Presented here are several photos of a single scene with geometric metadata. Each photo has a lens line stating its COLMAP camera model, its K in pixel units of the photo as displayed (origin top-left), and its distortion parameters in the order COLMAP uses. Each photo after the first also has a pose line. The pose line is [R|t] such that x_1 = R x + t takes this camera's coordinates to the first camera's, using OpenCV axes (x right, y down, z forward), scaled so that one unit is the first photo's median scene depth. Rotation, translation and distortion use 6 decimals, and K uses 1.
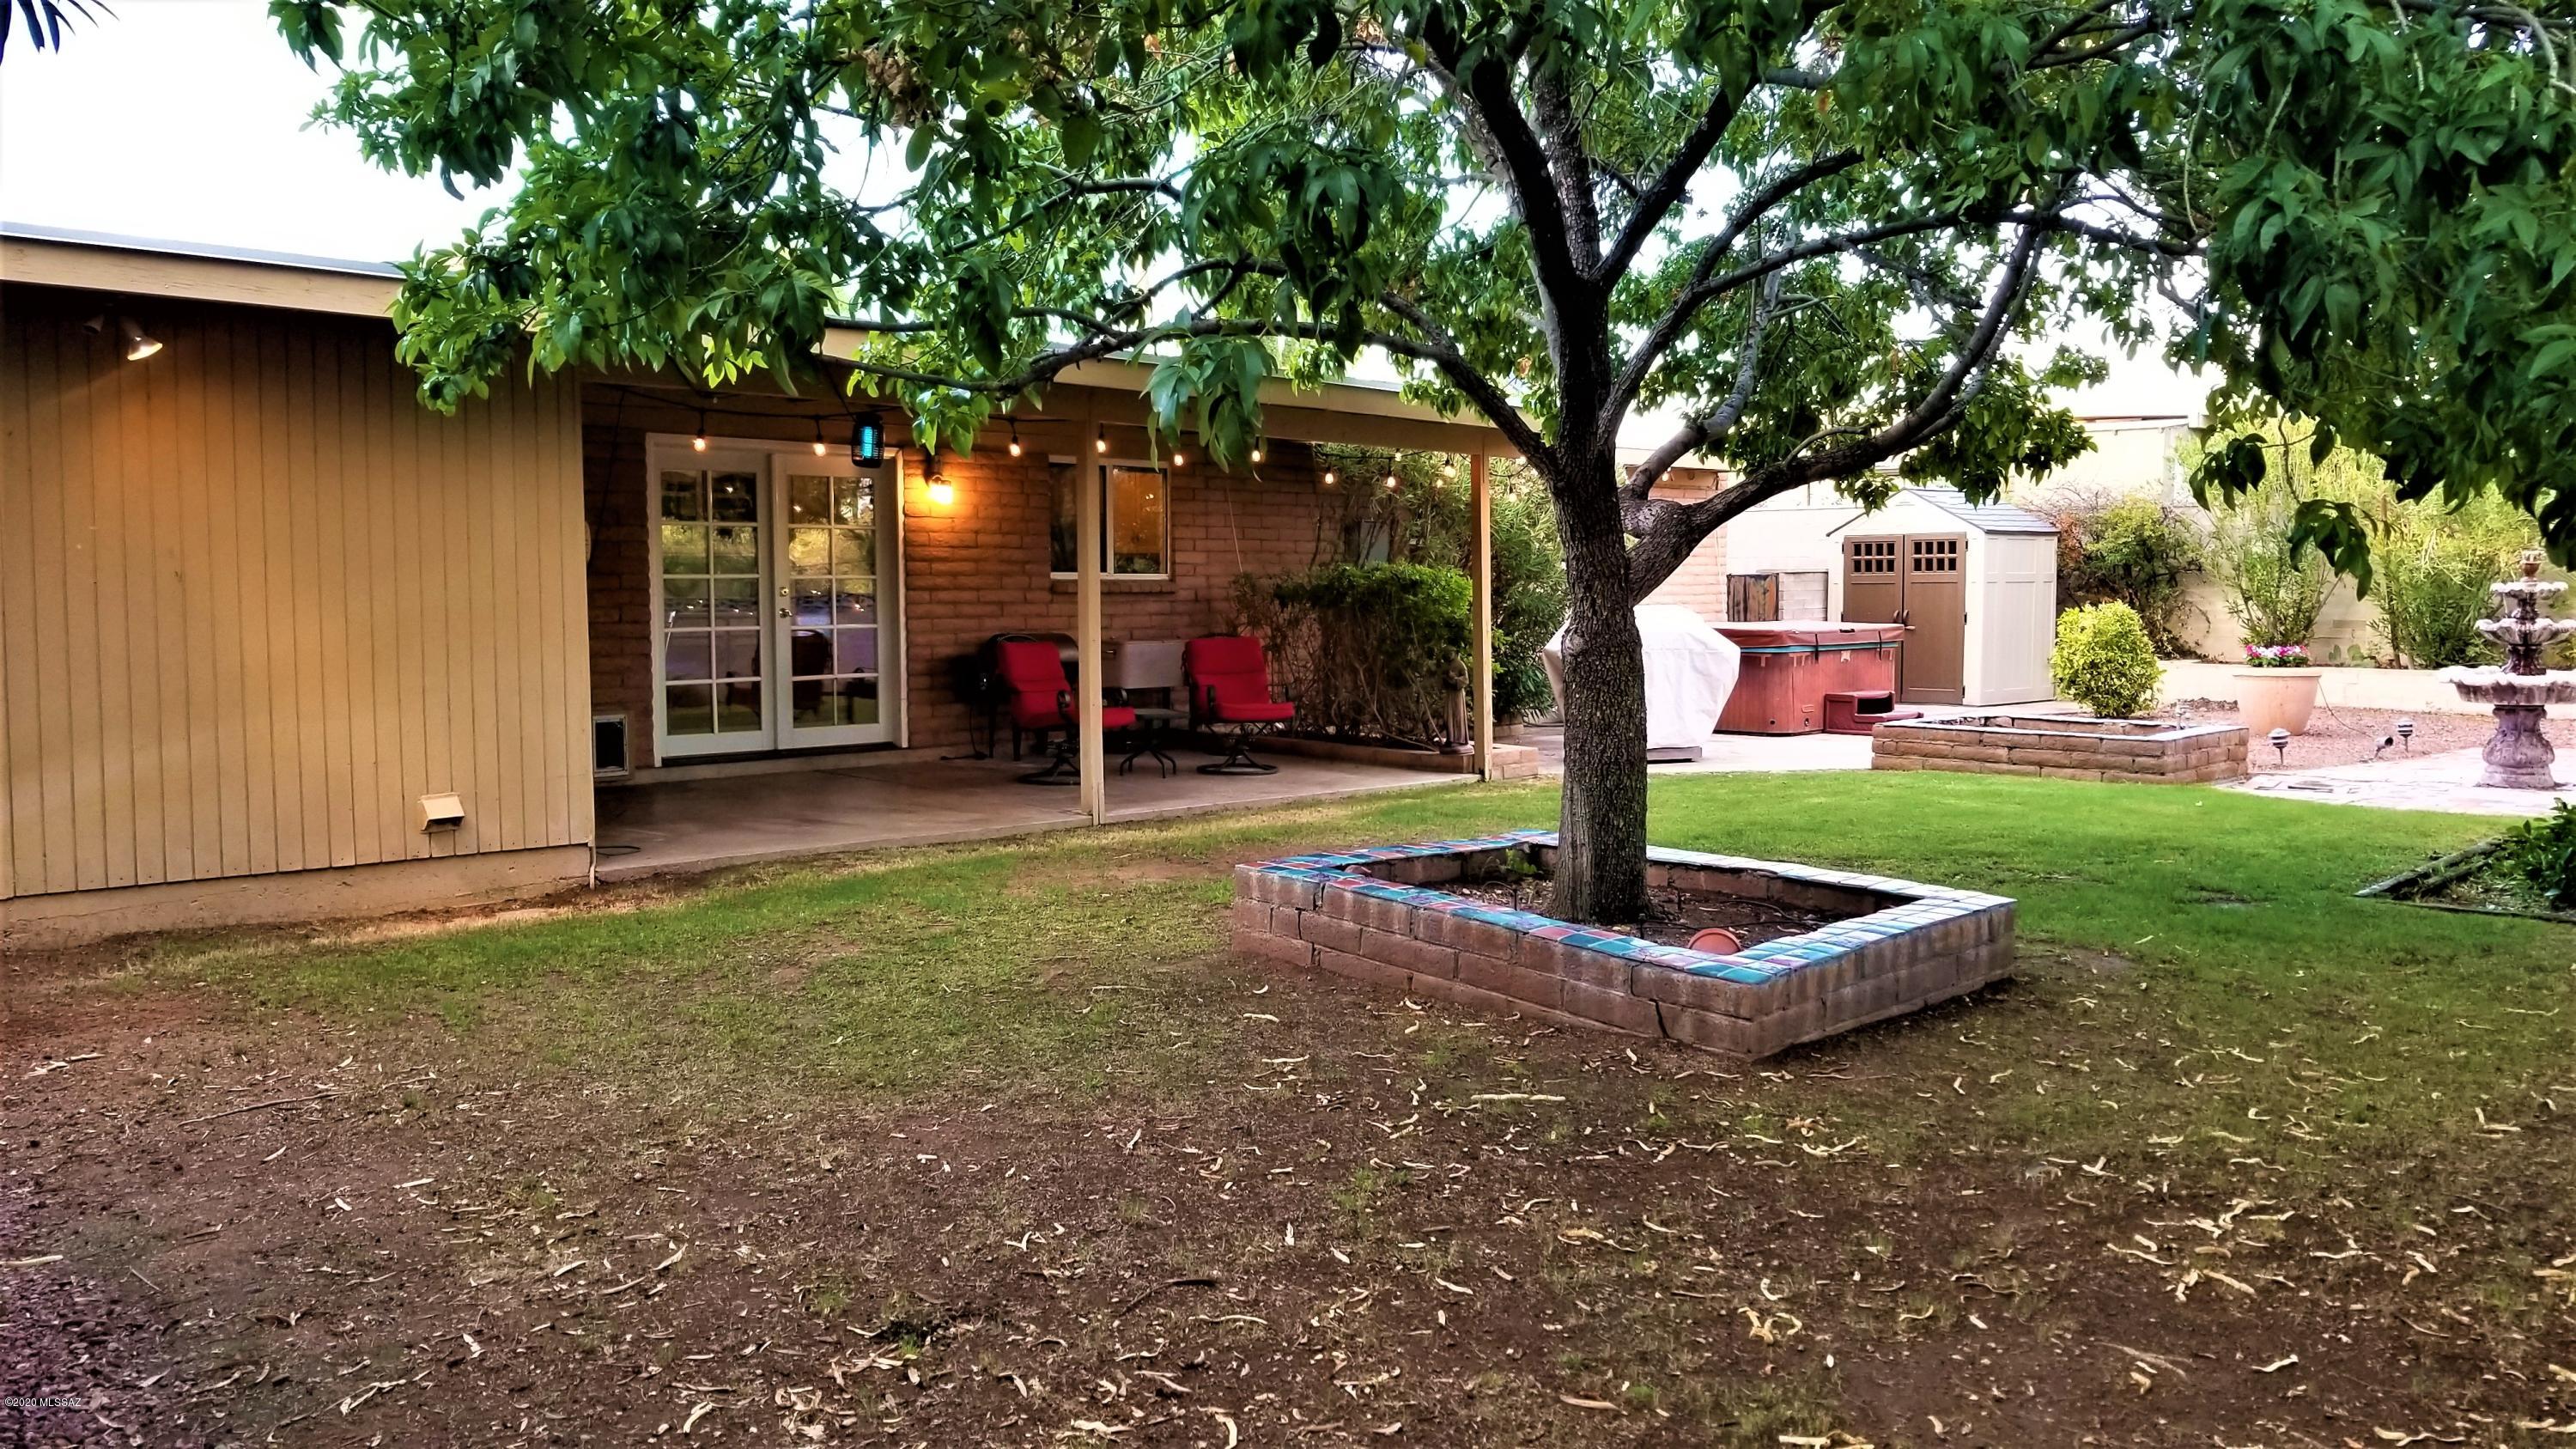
lens RADIAL K [[2048.9, 0, 1288.0], [0, 2048.9, 724.5], [0, 0, 1]] dist [0.091775, -0.001128]
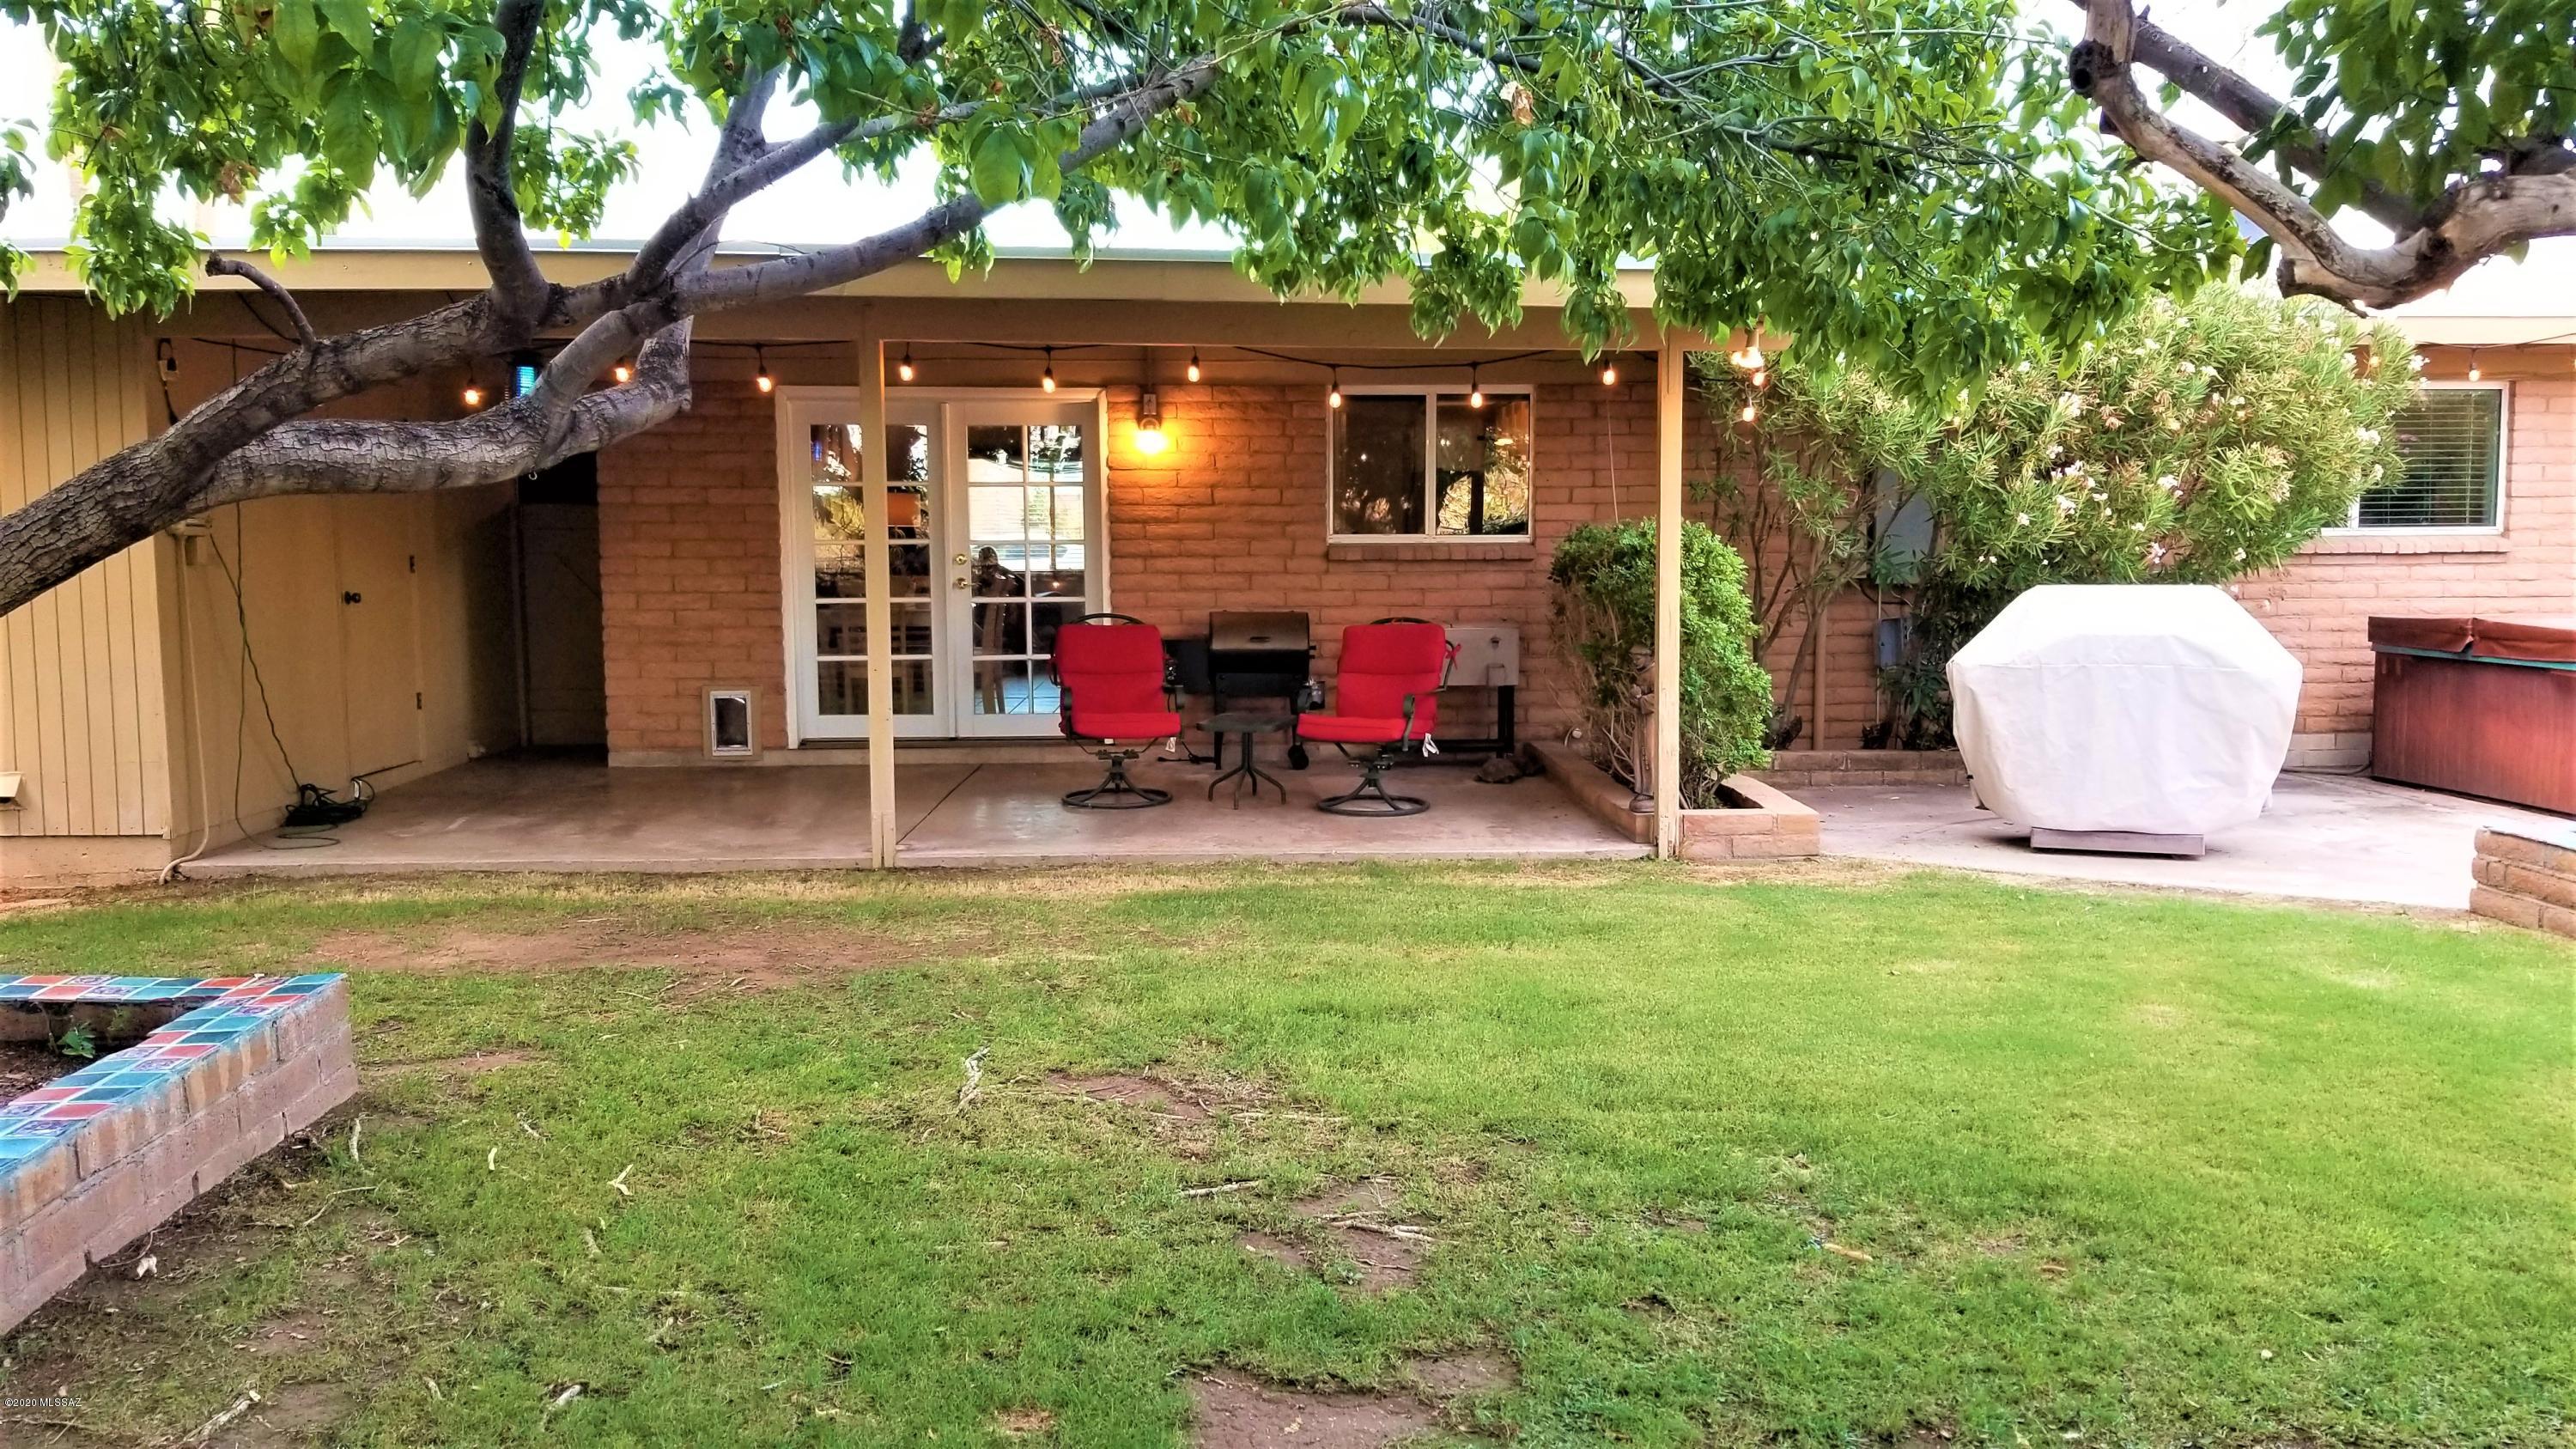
lens RADIAL K [[2048.9, 0, 1288.0], [0, 2048.9, 724.5], [0, 0, 1]] dist [0.091775, -0.001128]
pose [[0.736400, 0.060754, -0.673813, 0.451091], [-0.045093, 0.998153, 0.040716, -0.035804], [0.675042, 0.000401, 0.737779, 0.444791]]
